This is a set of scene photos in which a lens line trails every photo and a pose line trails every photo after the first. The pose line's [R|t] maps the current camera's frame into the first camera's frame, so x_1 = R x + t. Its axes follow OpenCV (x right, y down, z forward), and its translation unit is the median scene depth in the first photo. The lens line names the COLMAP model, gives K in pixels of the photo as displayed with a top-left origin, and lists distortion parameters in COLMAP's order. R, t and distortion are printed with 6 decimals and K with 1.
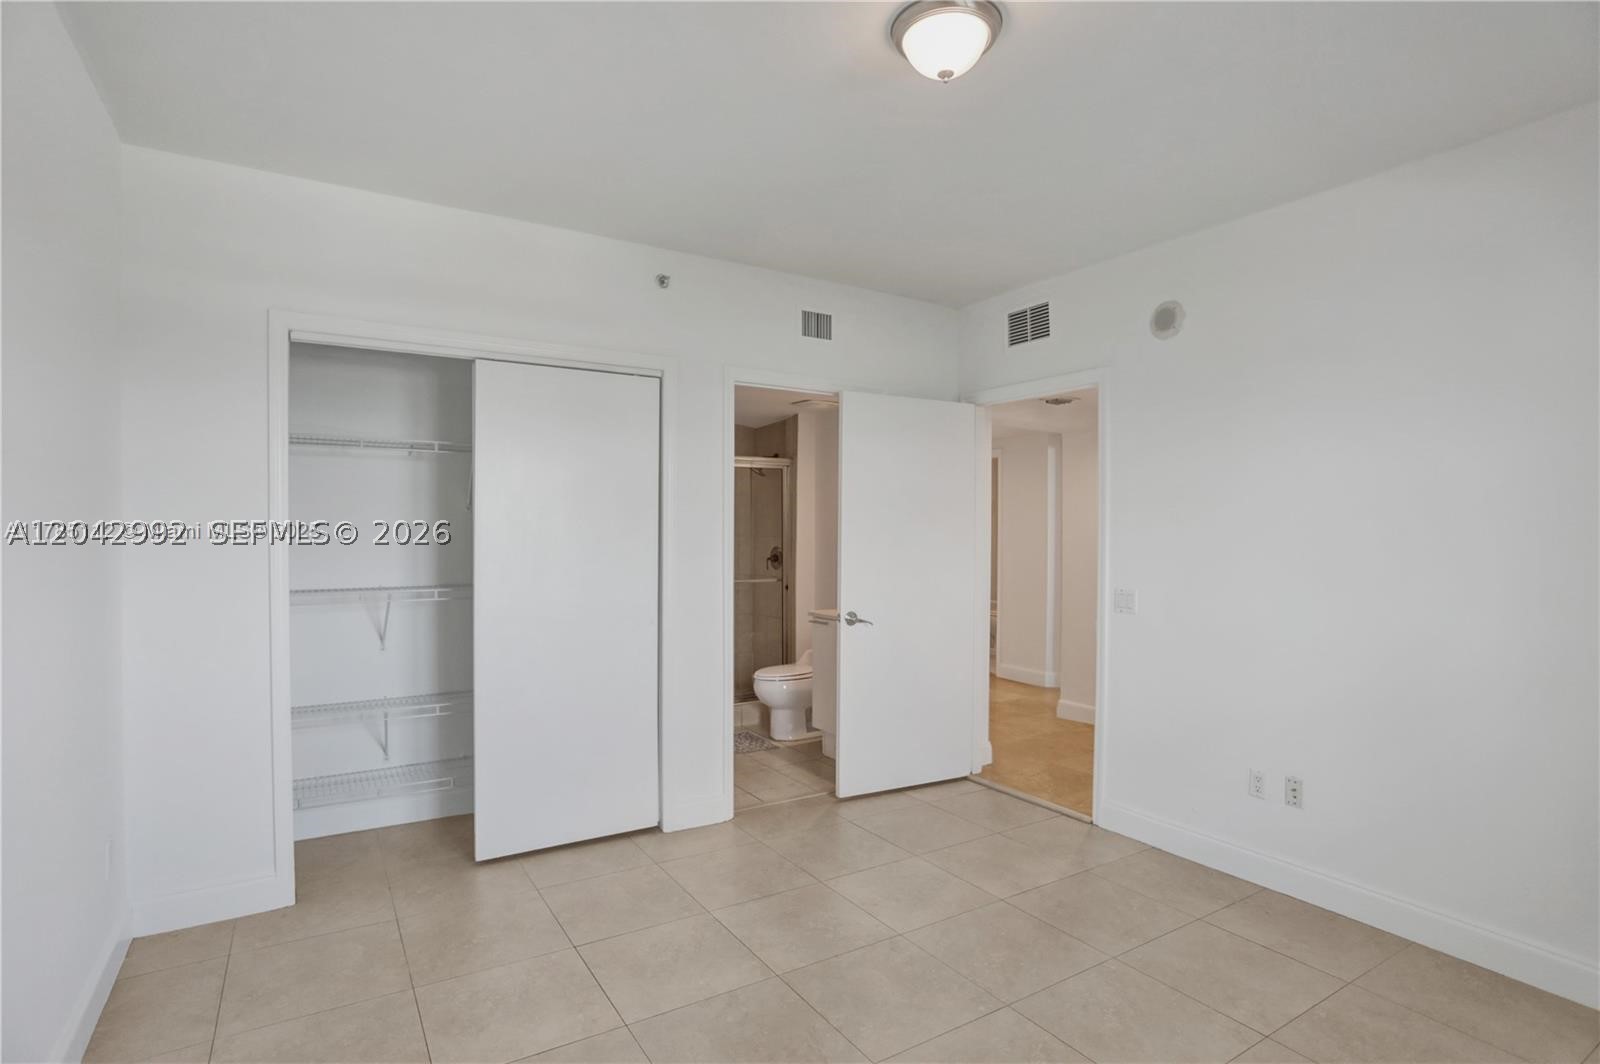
lens RADIAL K [[805.6, 0, 800.0], [0, 805.6, 532.0], [0, 0, 1]] dist [-0.027979, 0.000736]
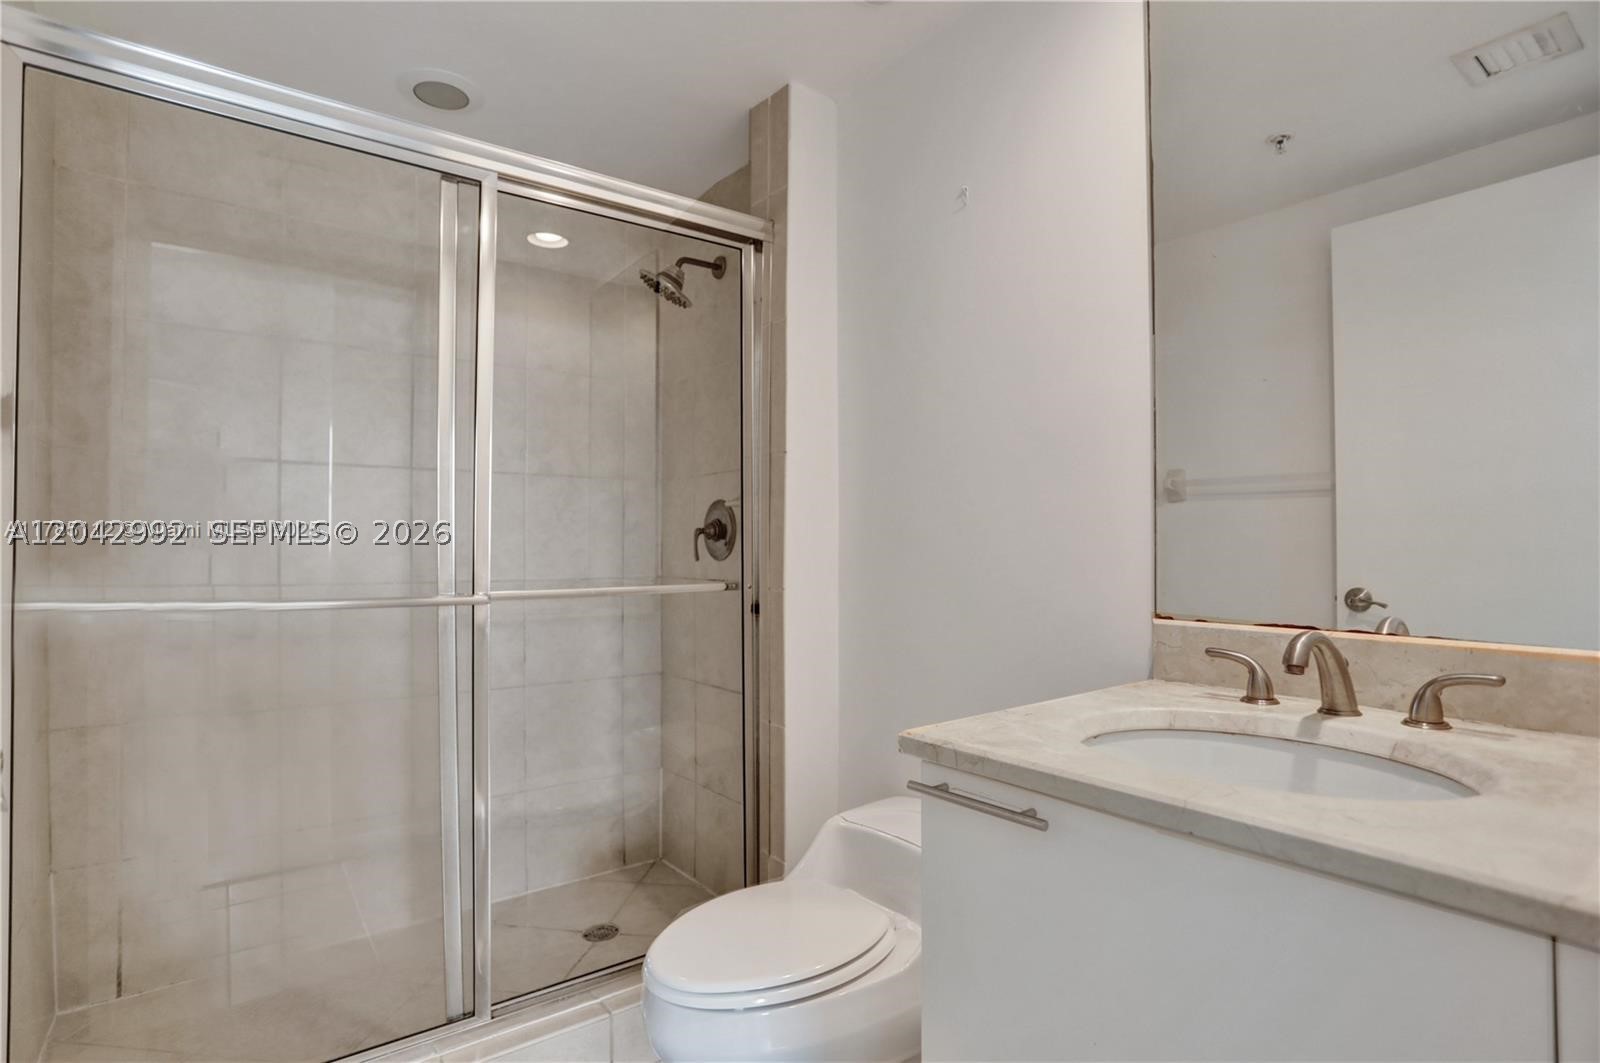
lens RADIAL K [[805.6, 0, 800.0], [0, 805.6, 531.5], [0, 0, 1]] dist [-0.027979, 0.000736]
pose [[0.995657, -0.005983, 0.092903, -0.027599], [0.006653, 0.999954, -0.006904, 0.036592], [-0.092857, 0.007492, 0.995651, 0.623091]]
